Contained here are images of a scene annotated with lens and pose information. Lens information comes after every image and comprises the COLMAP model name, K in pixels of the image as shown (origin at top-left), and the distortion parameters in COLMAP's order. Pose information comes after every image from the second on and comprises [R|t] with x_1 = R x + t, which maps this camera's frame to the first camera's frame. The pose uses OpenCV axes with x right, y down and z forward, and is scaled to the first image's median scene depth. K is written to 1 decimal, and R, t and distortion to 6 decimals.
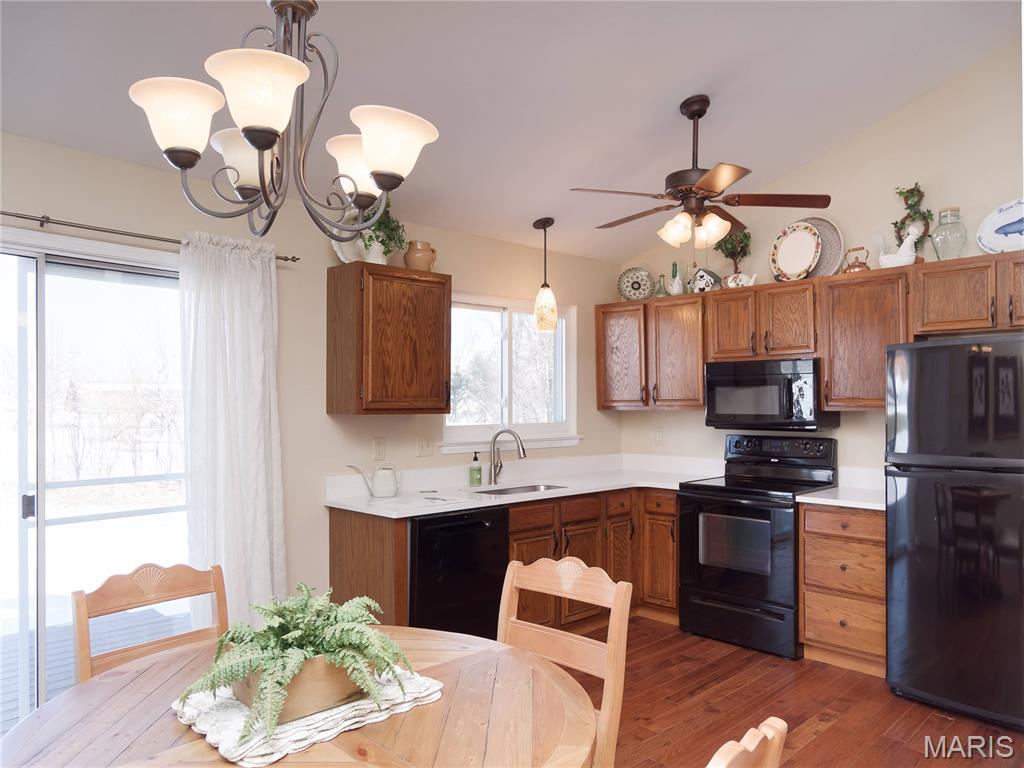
lens RADIAL K [[704.1, 0, 504.4], [0, 704.1, 395.4], [0, 0, 1]] dist [0.000708, -0.006820]
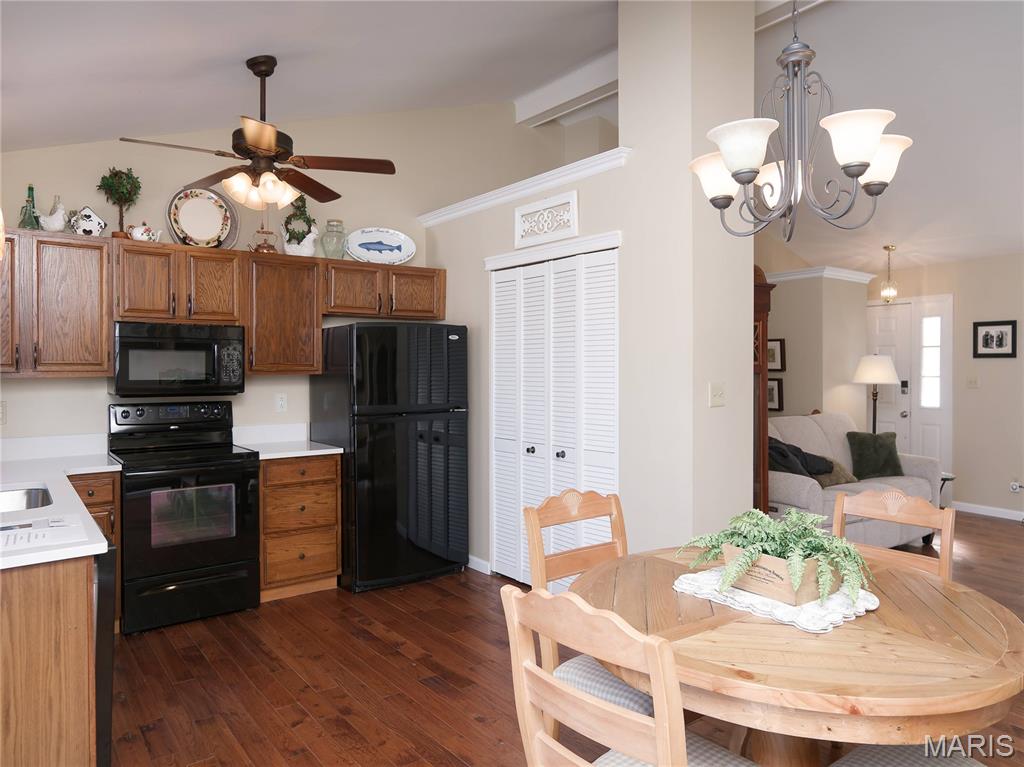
lens RADIAL K [[704.1, 0, 510.0], [0, 704.1, 374.6], [0, 0, 1]] dist [0.000708, -0.006820]
pose [[0.116162, -0.004549, 0.993220, -0.610739], [-0.008486, 0.999948, 0.005572, 0.012201], [-0.993194, -0.009075, 0.116117, 0.502298]]
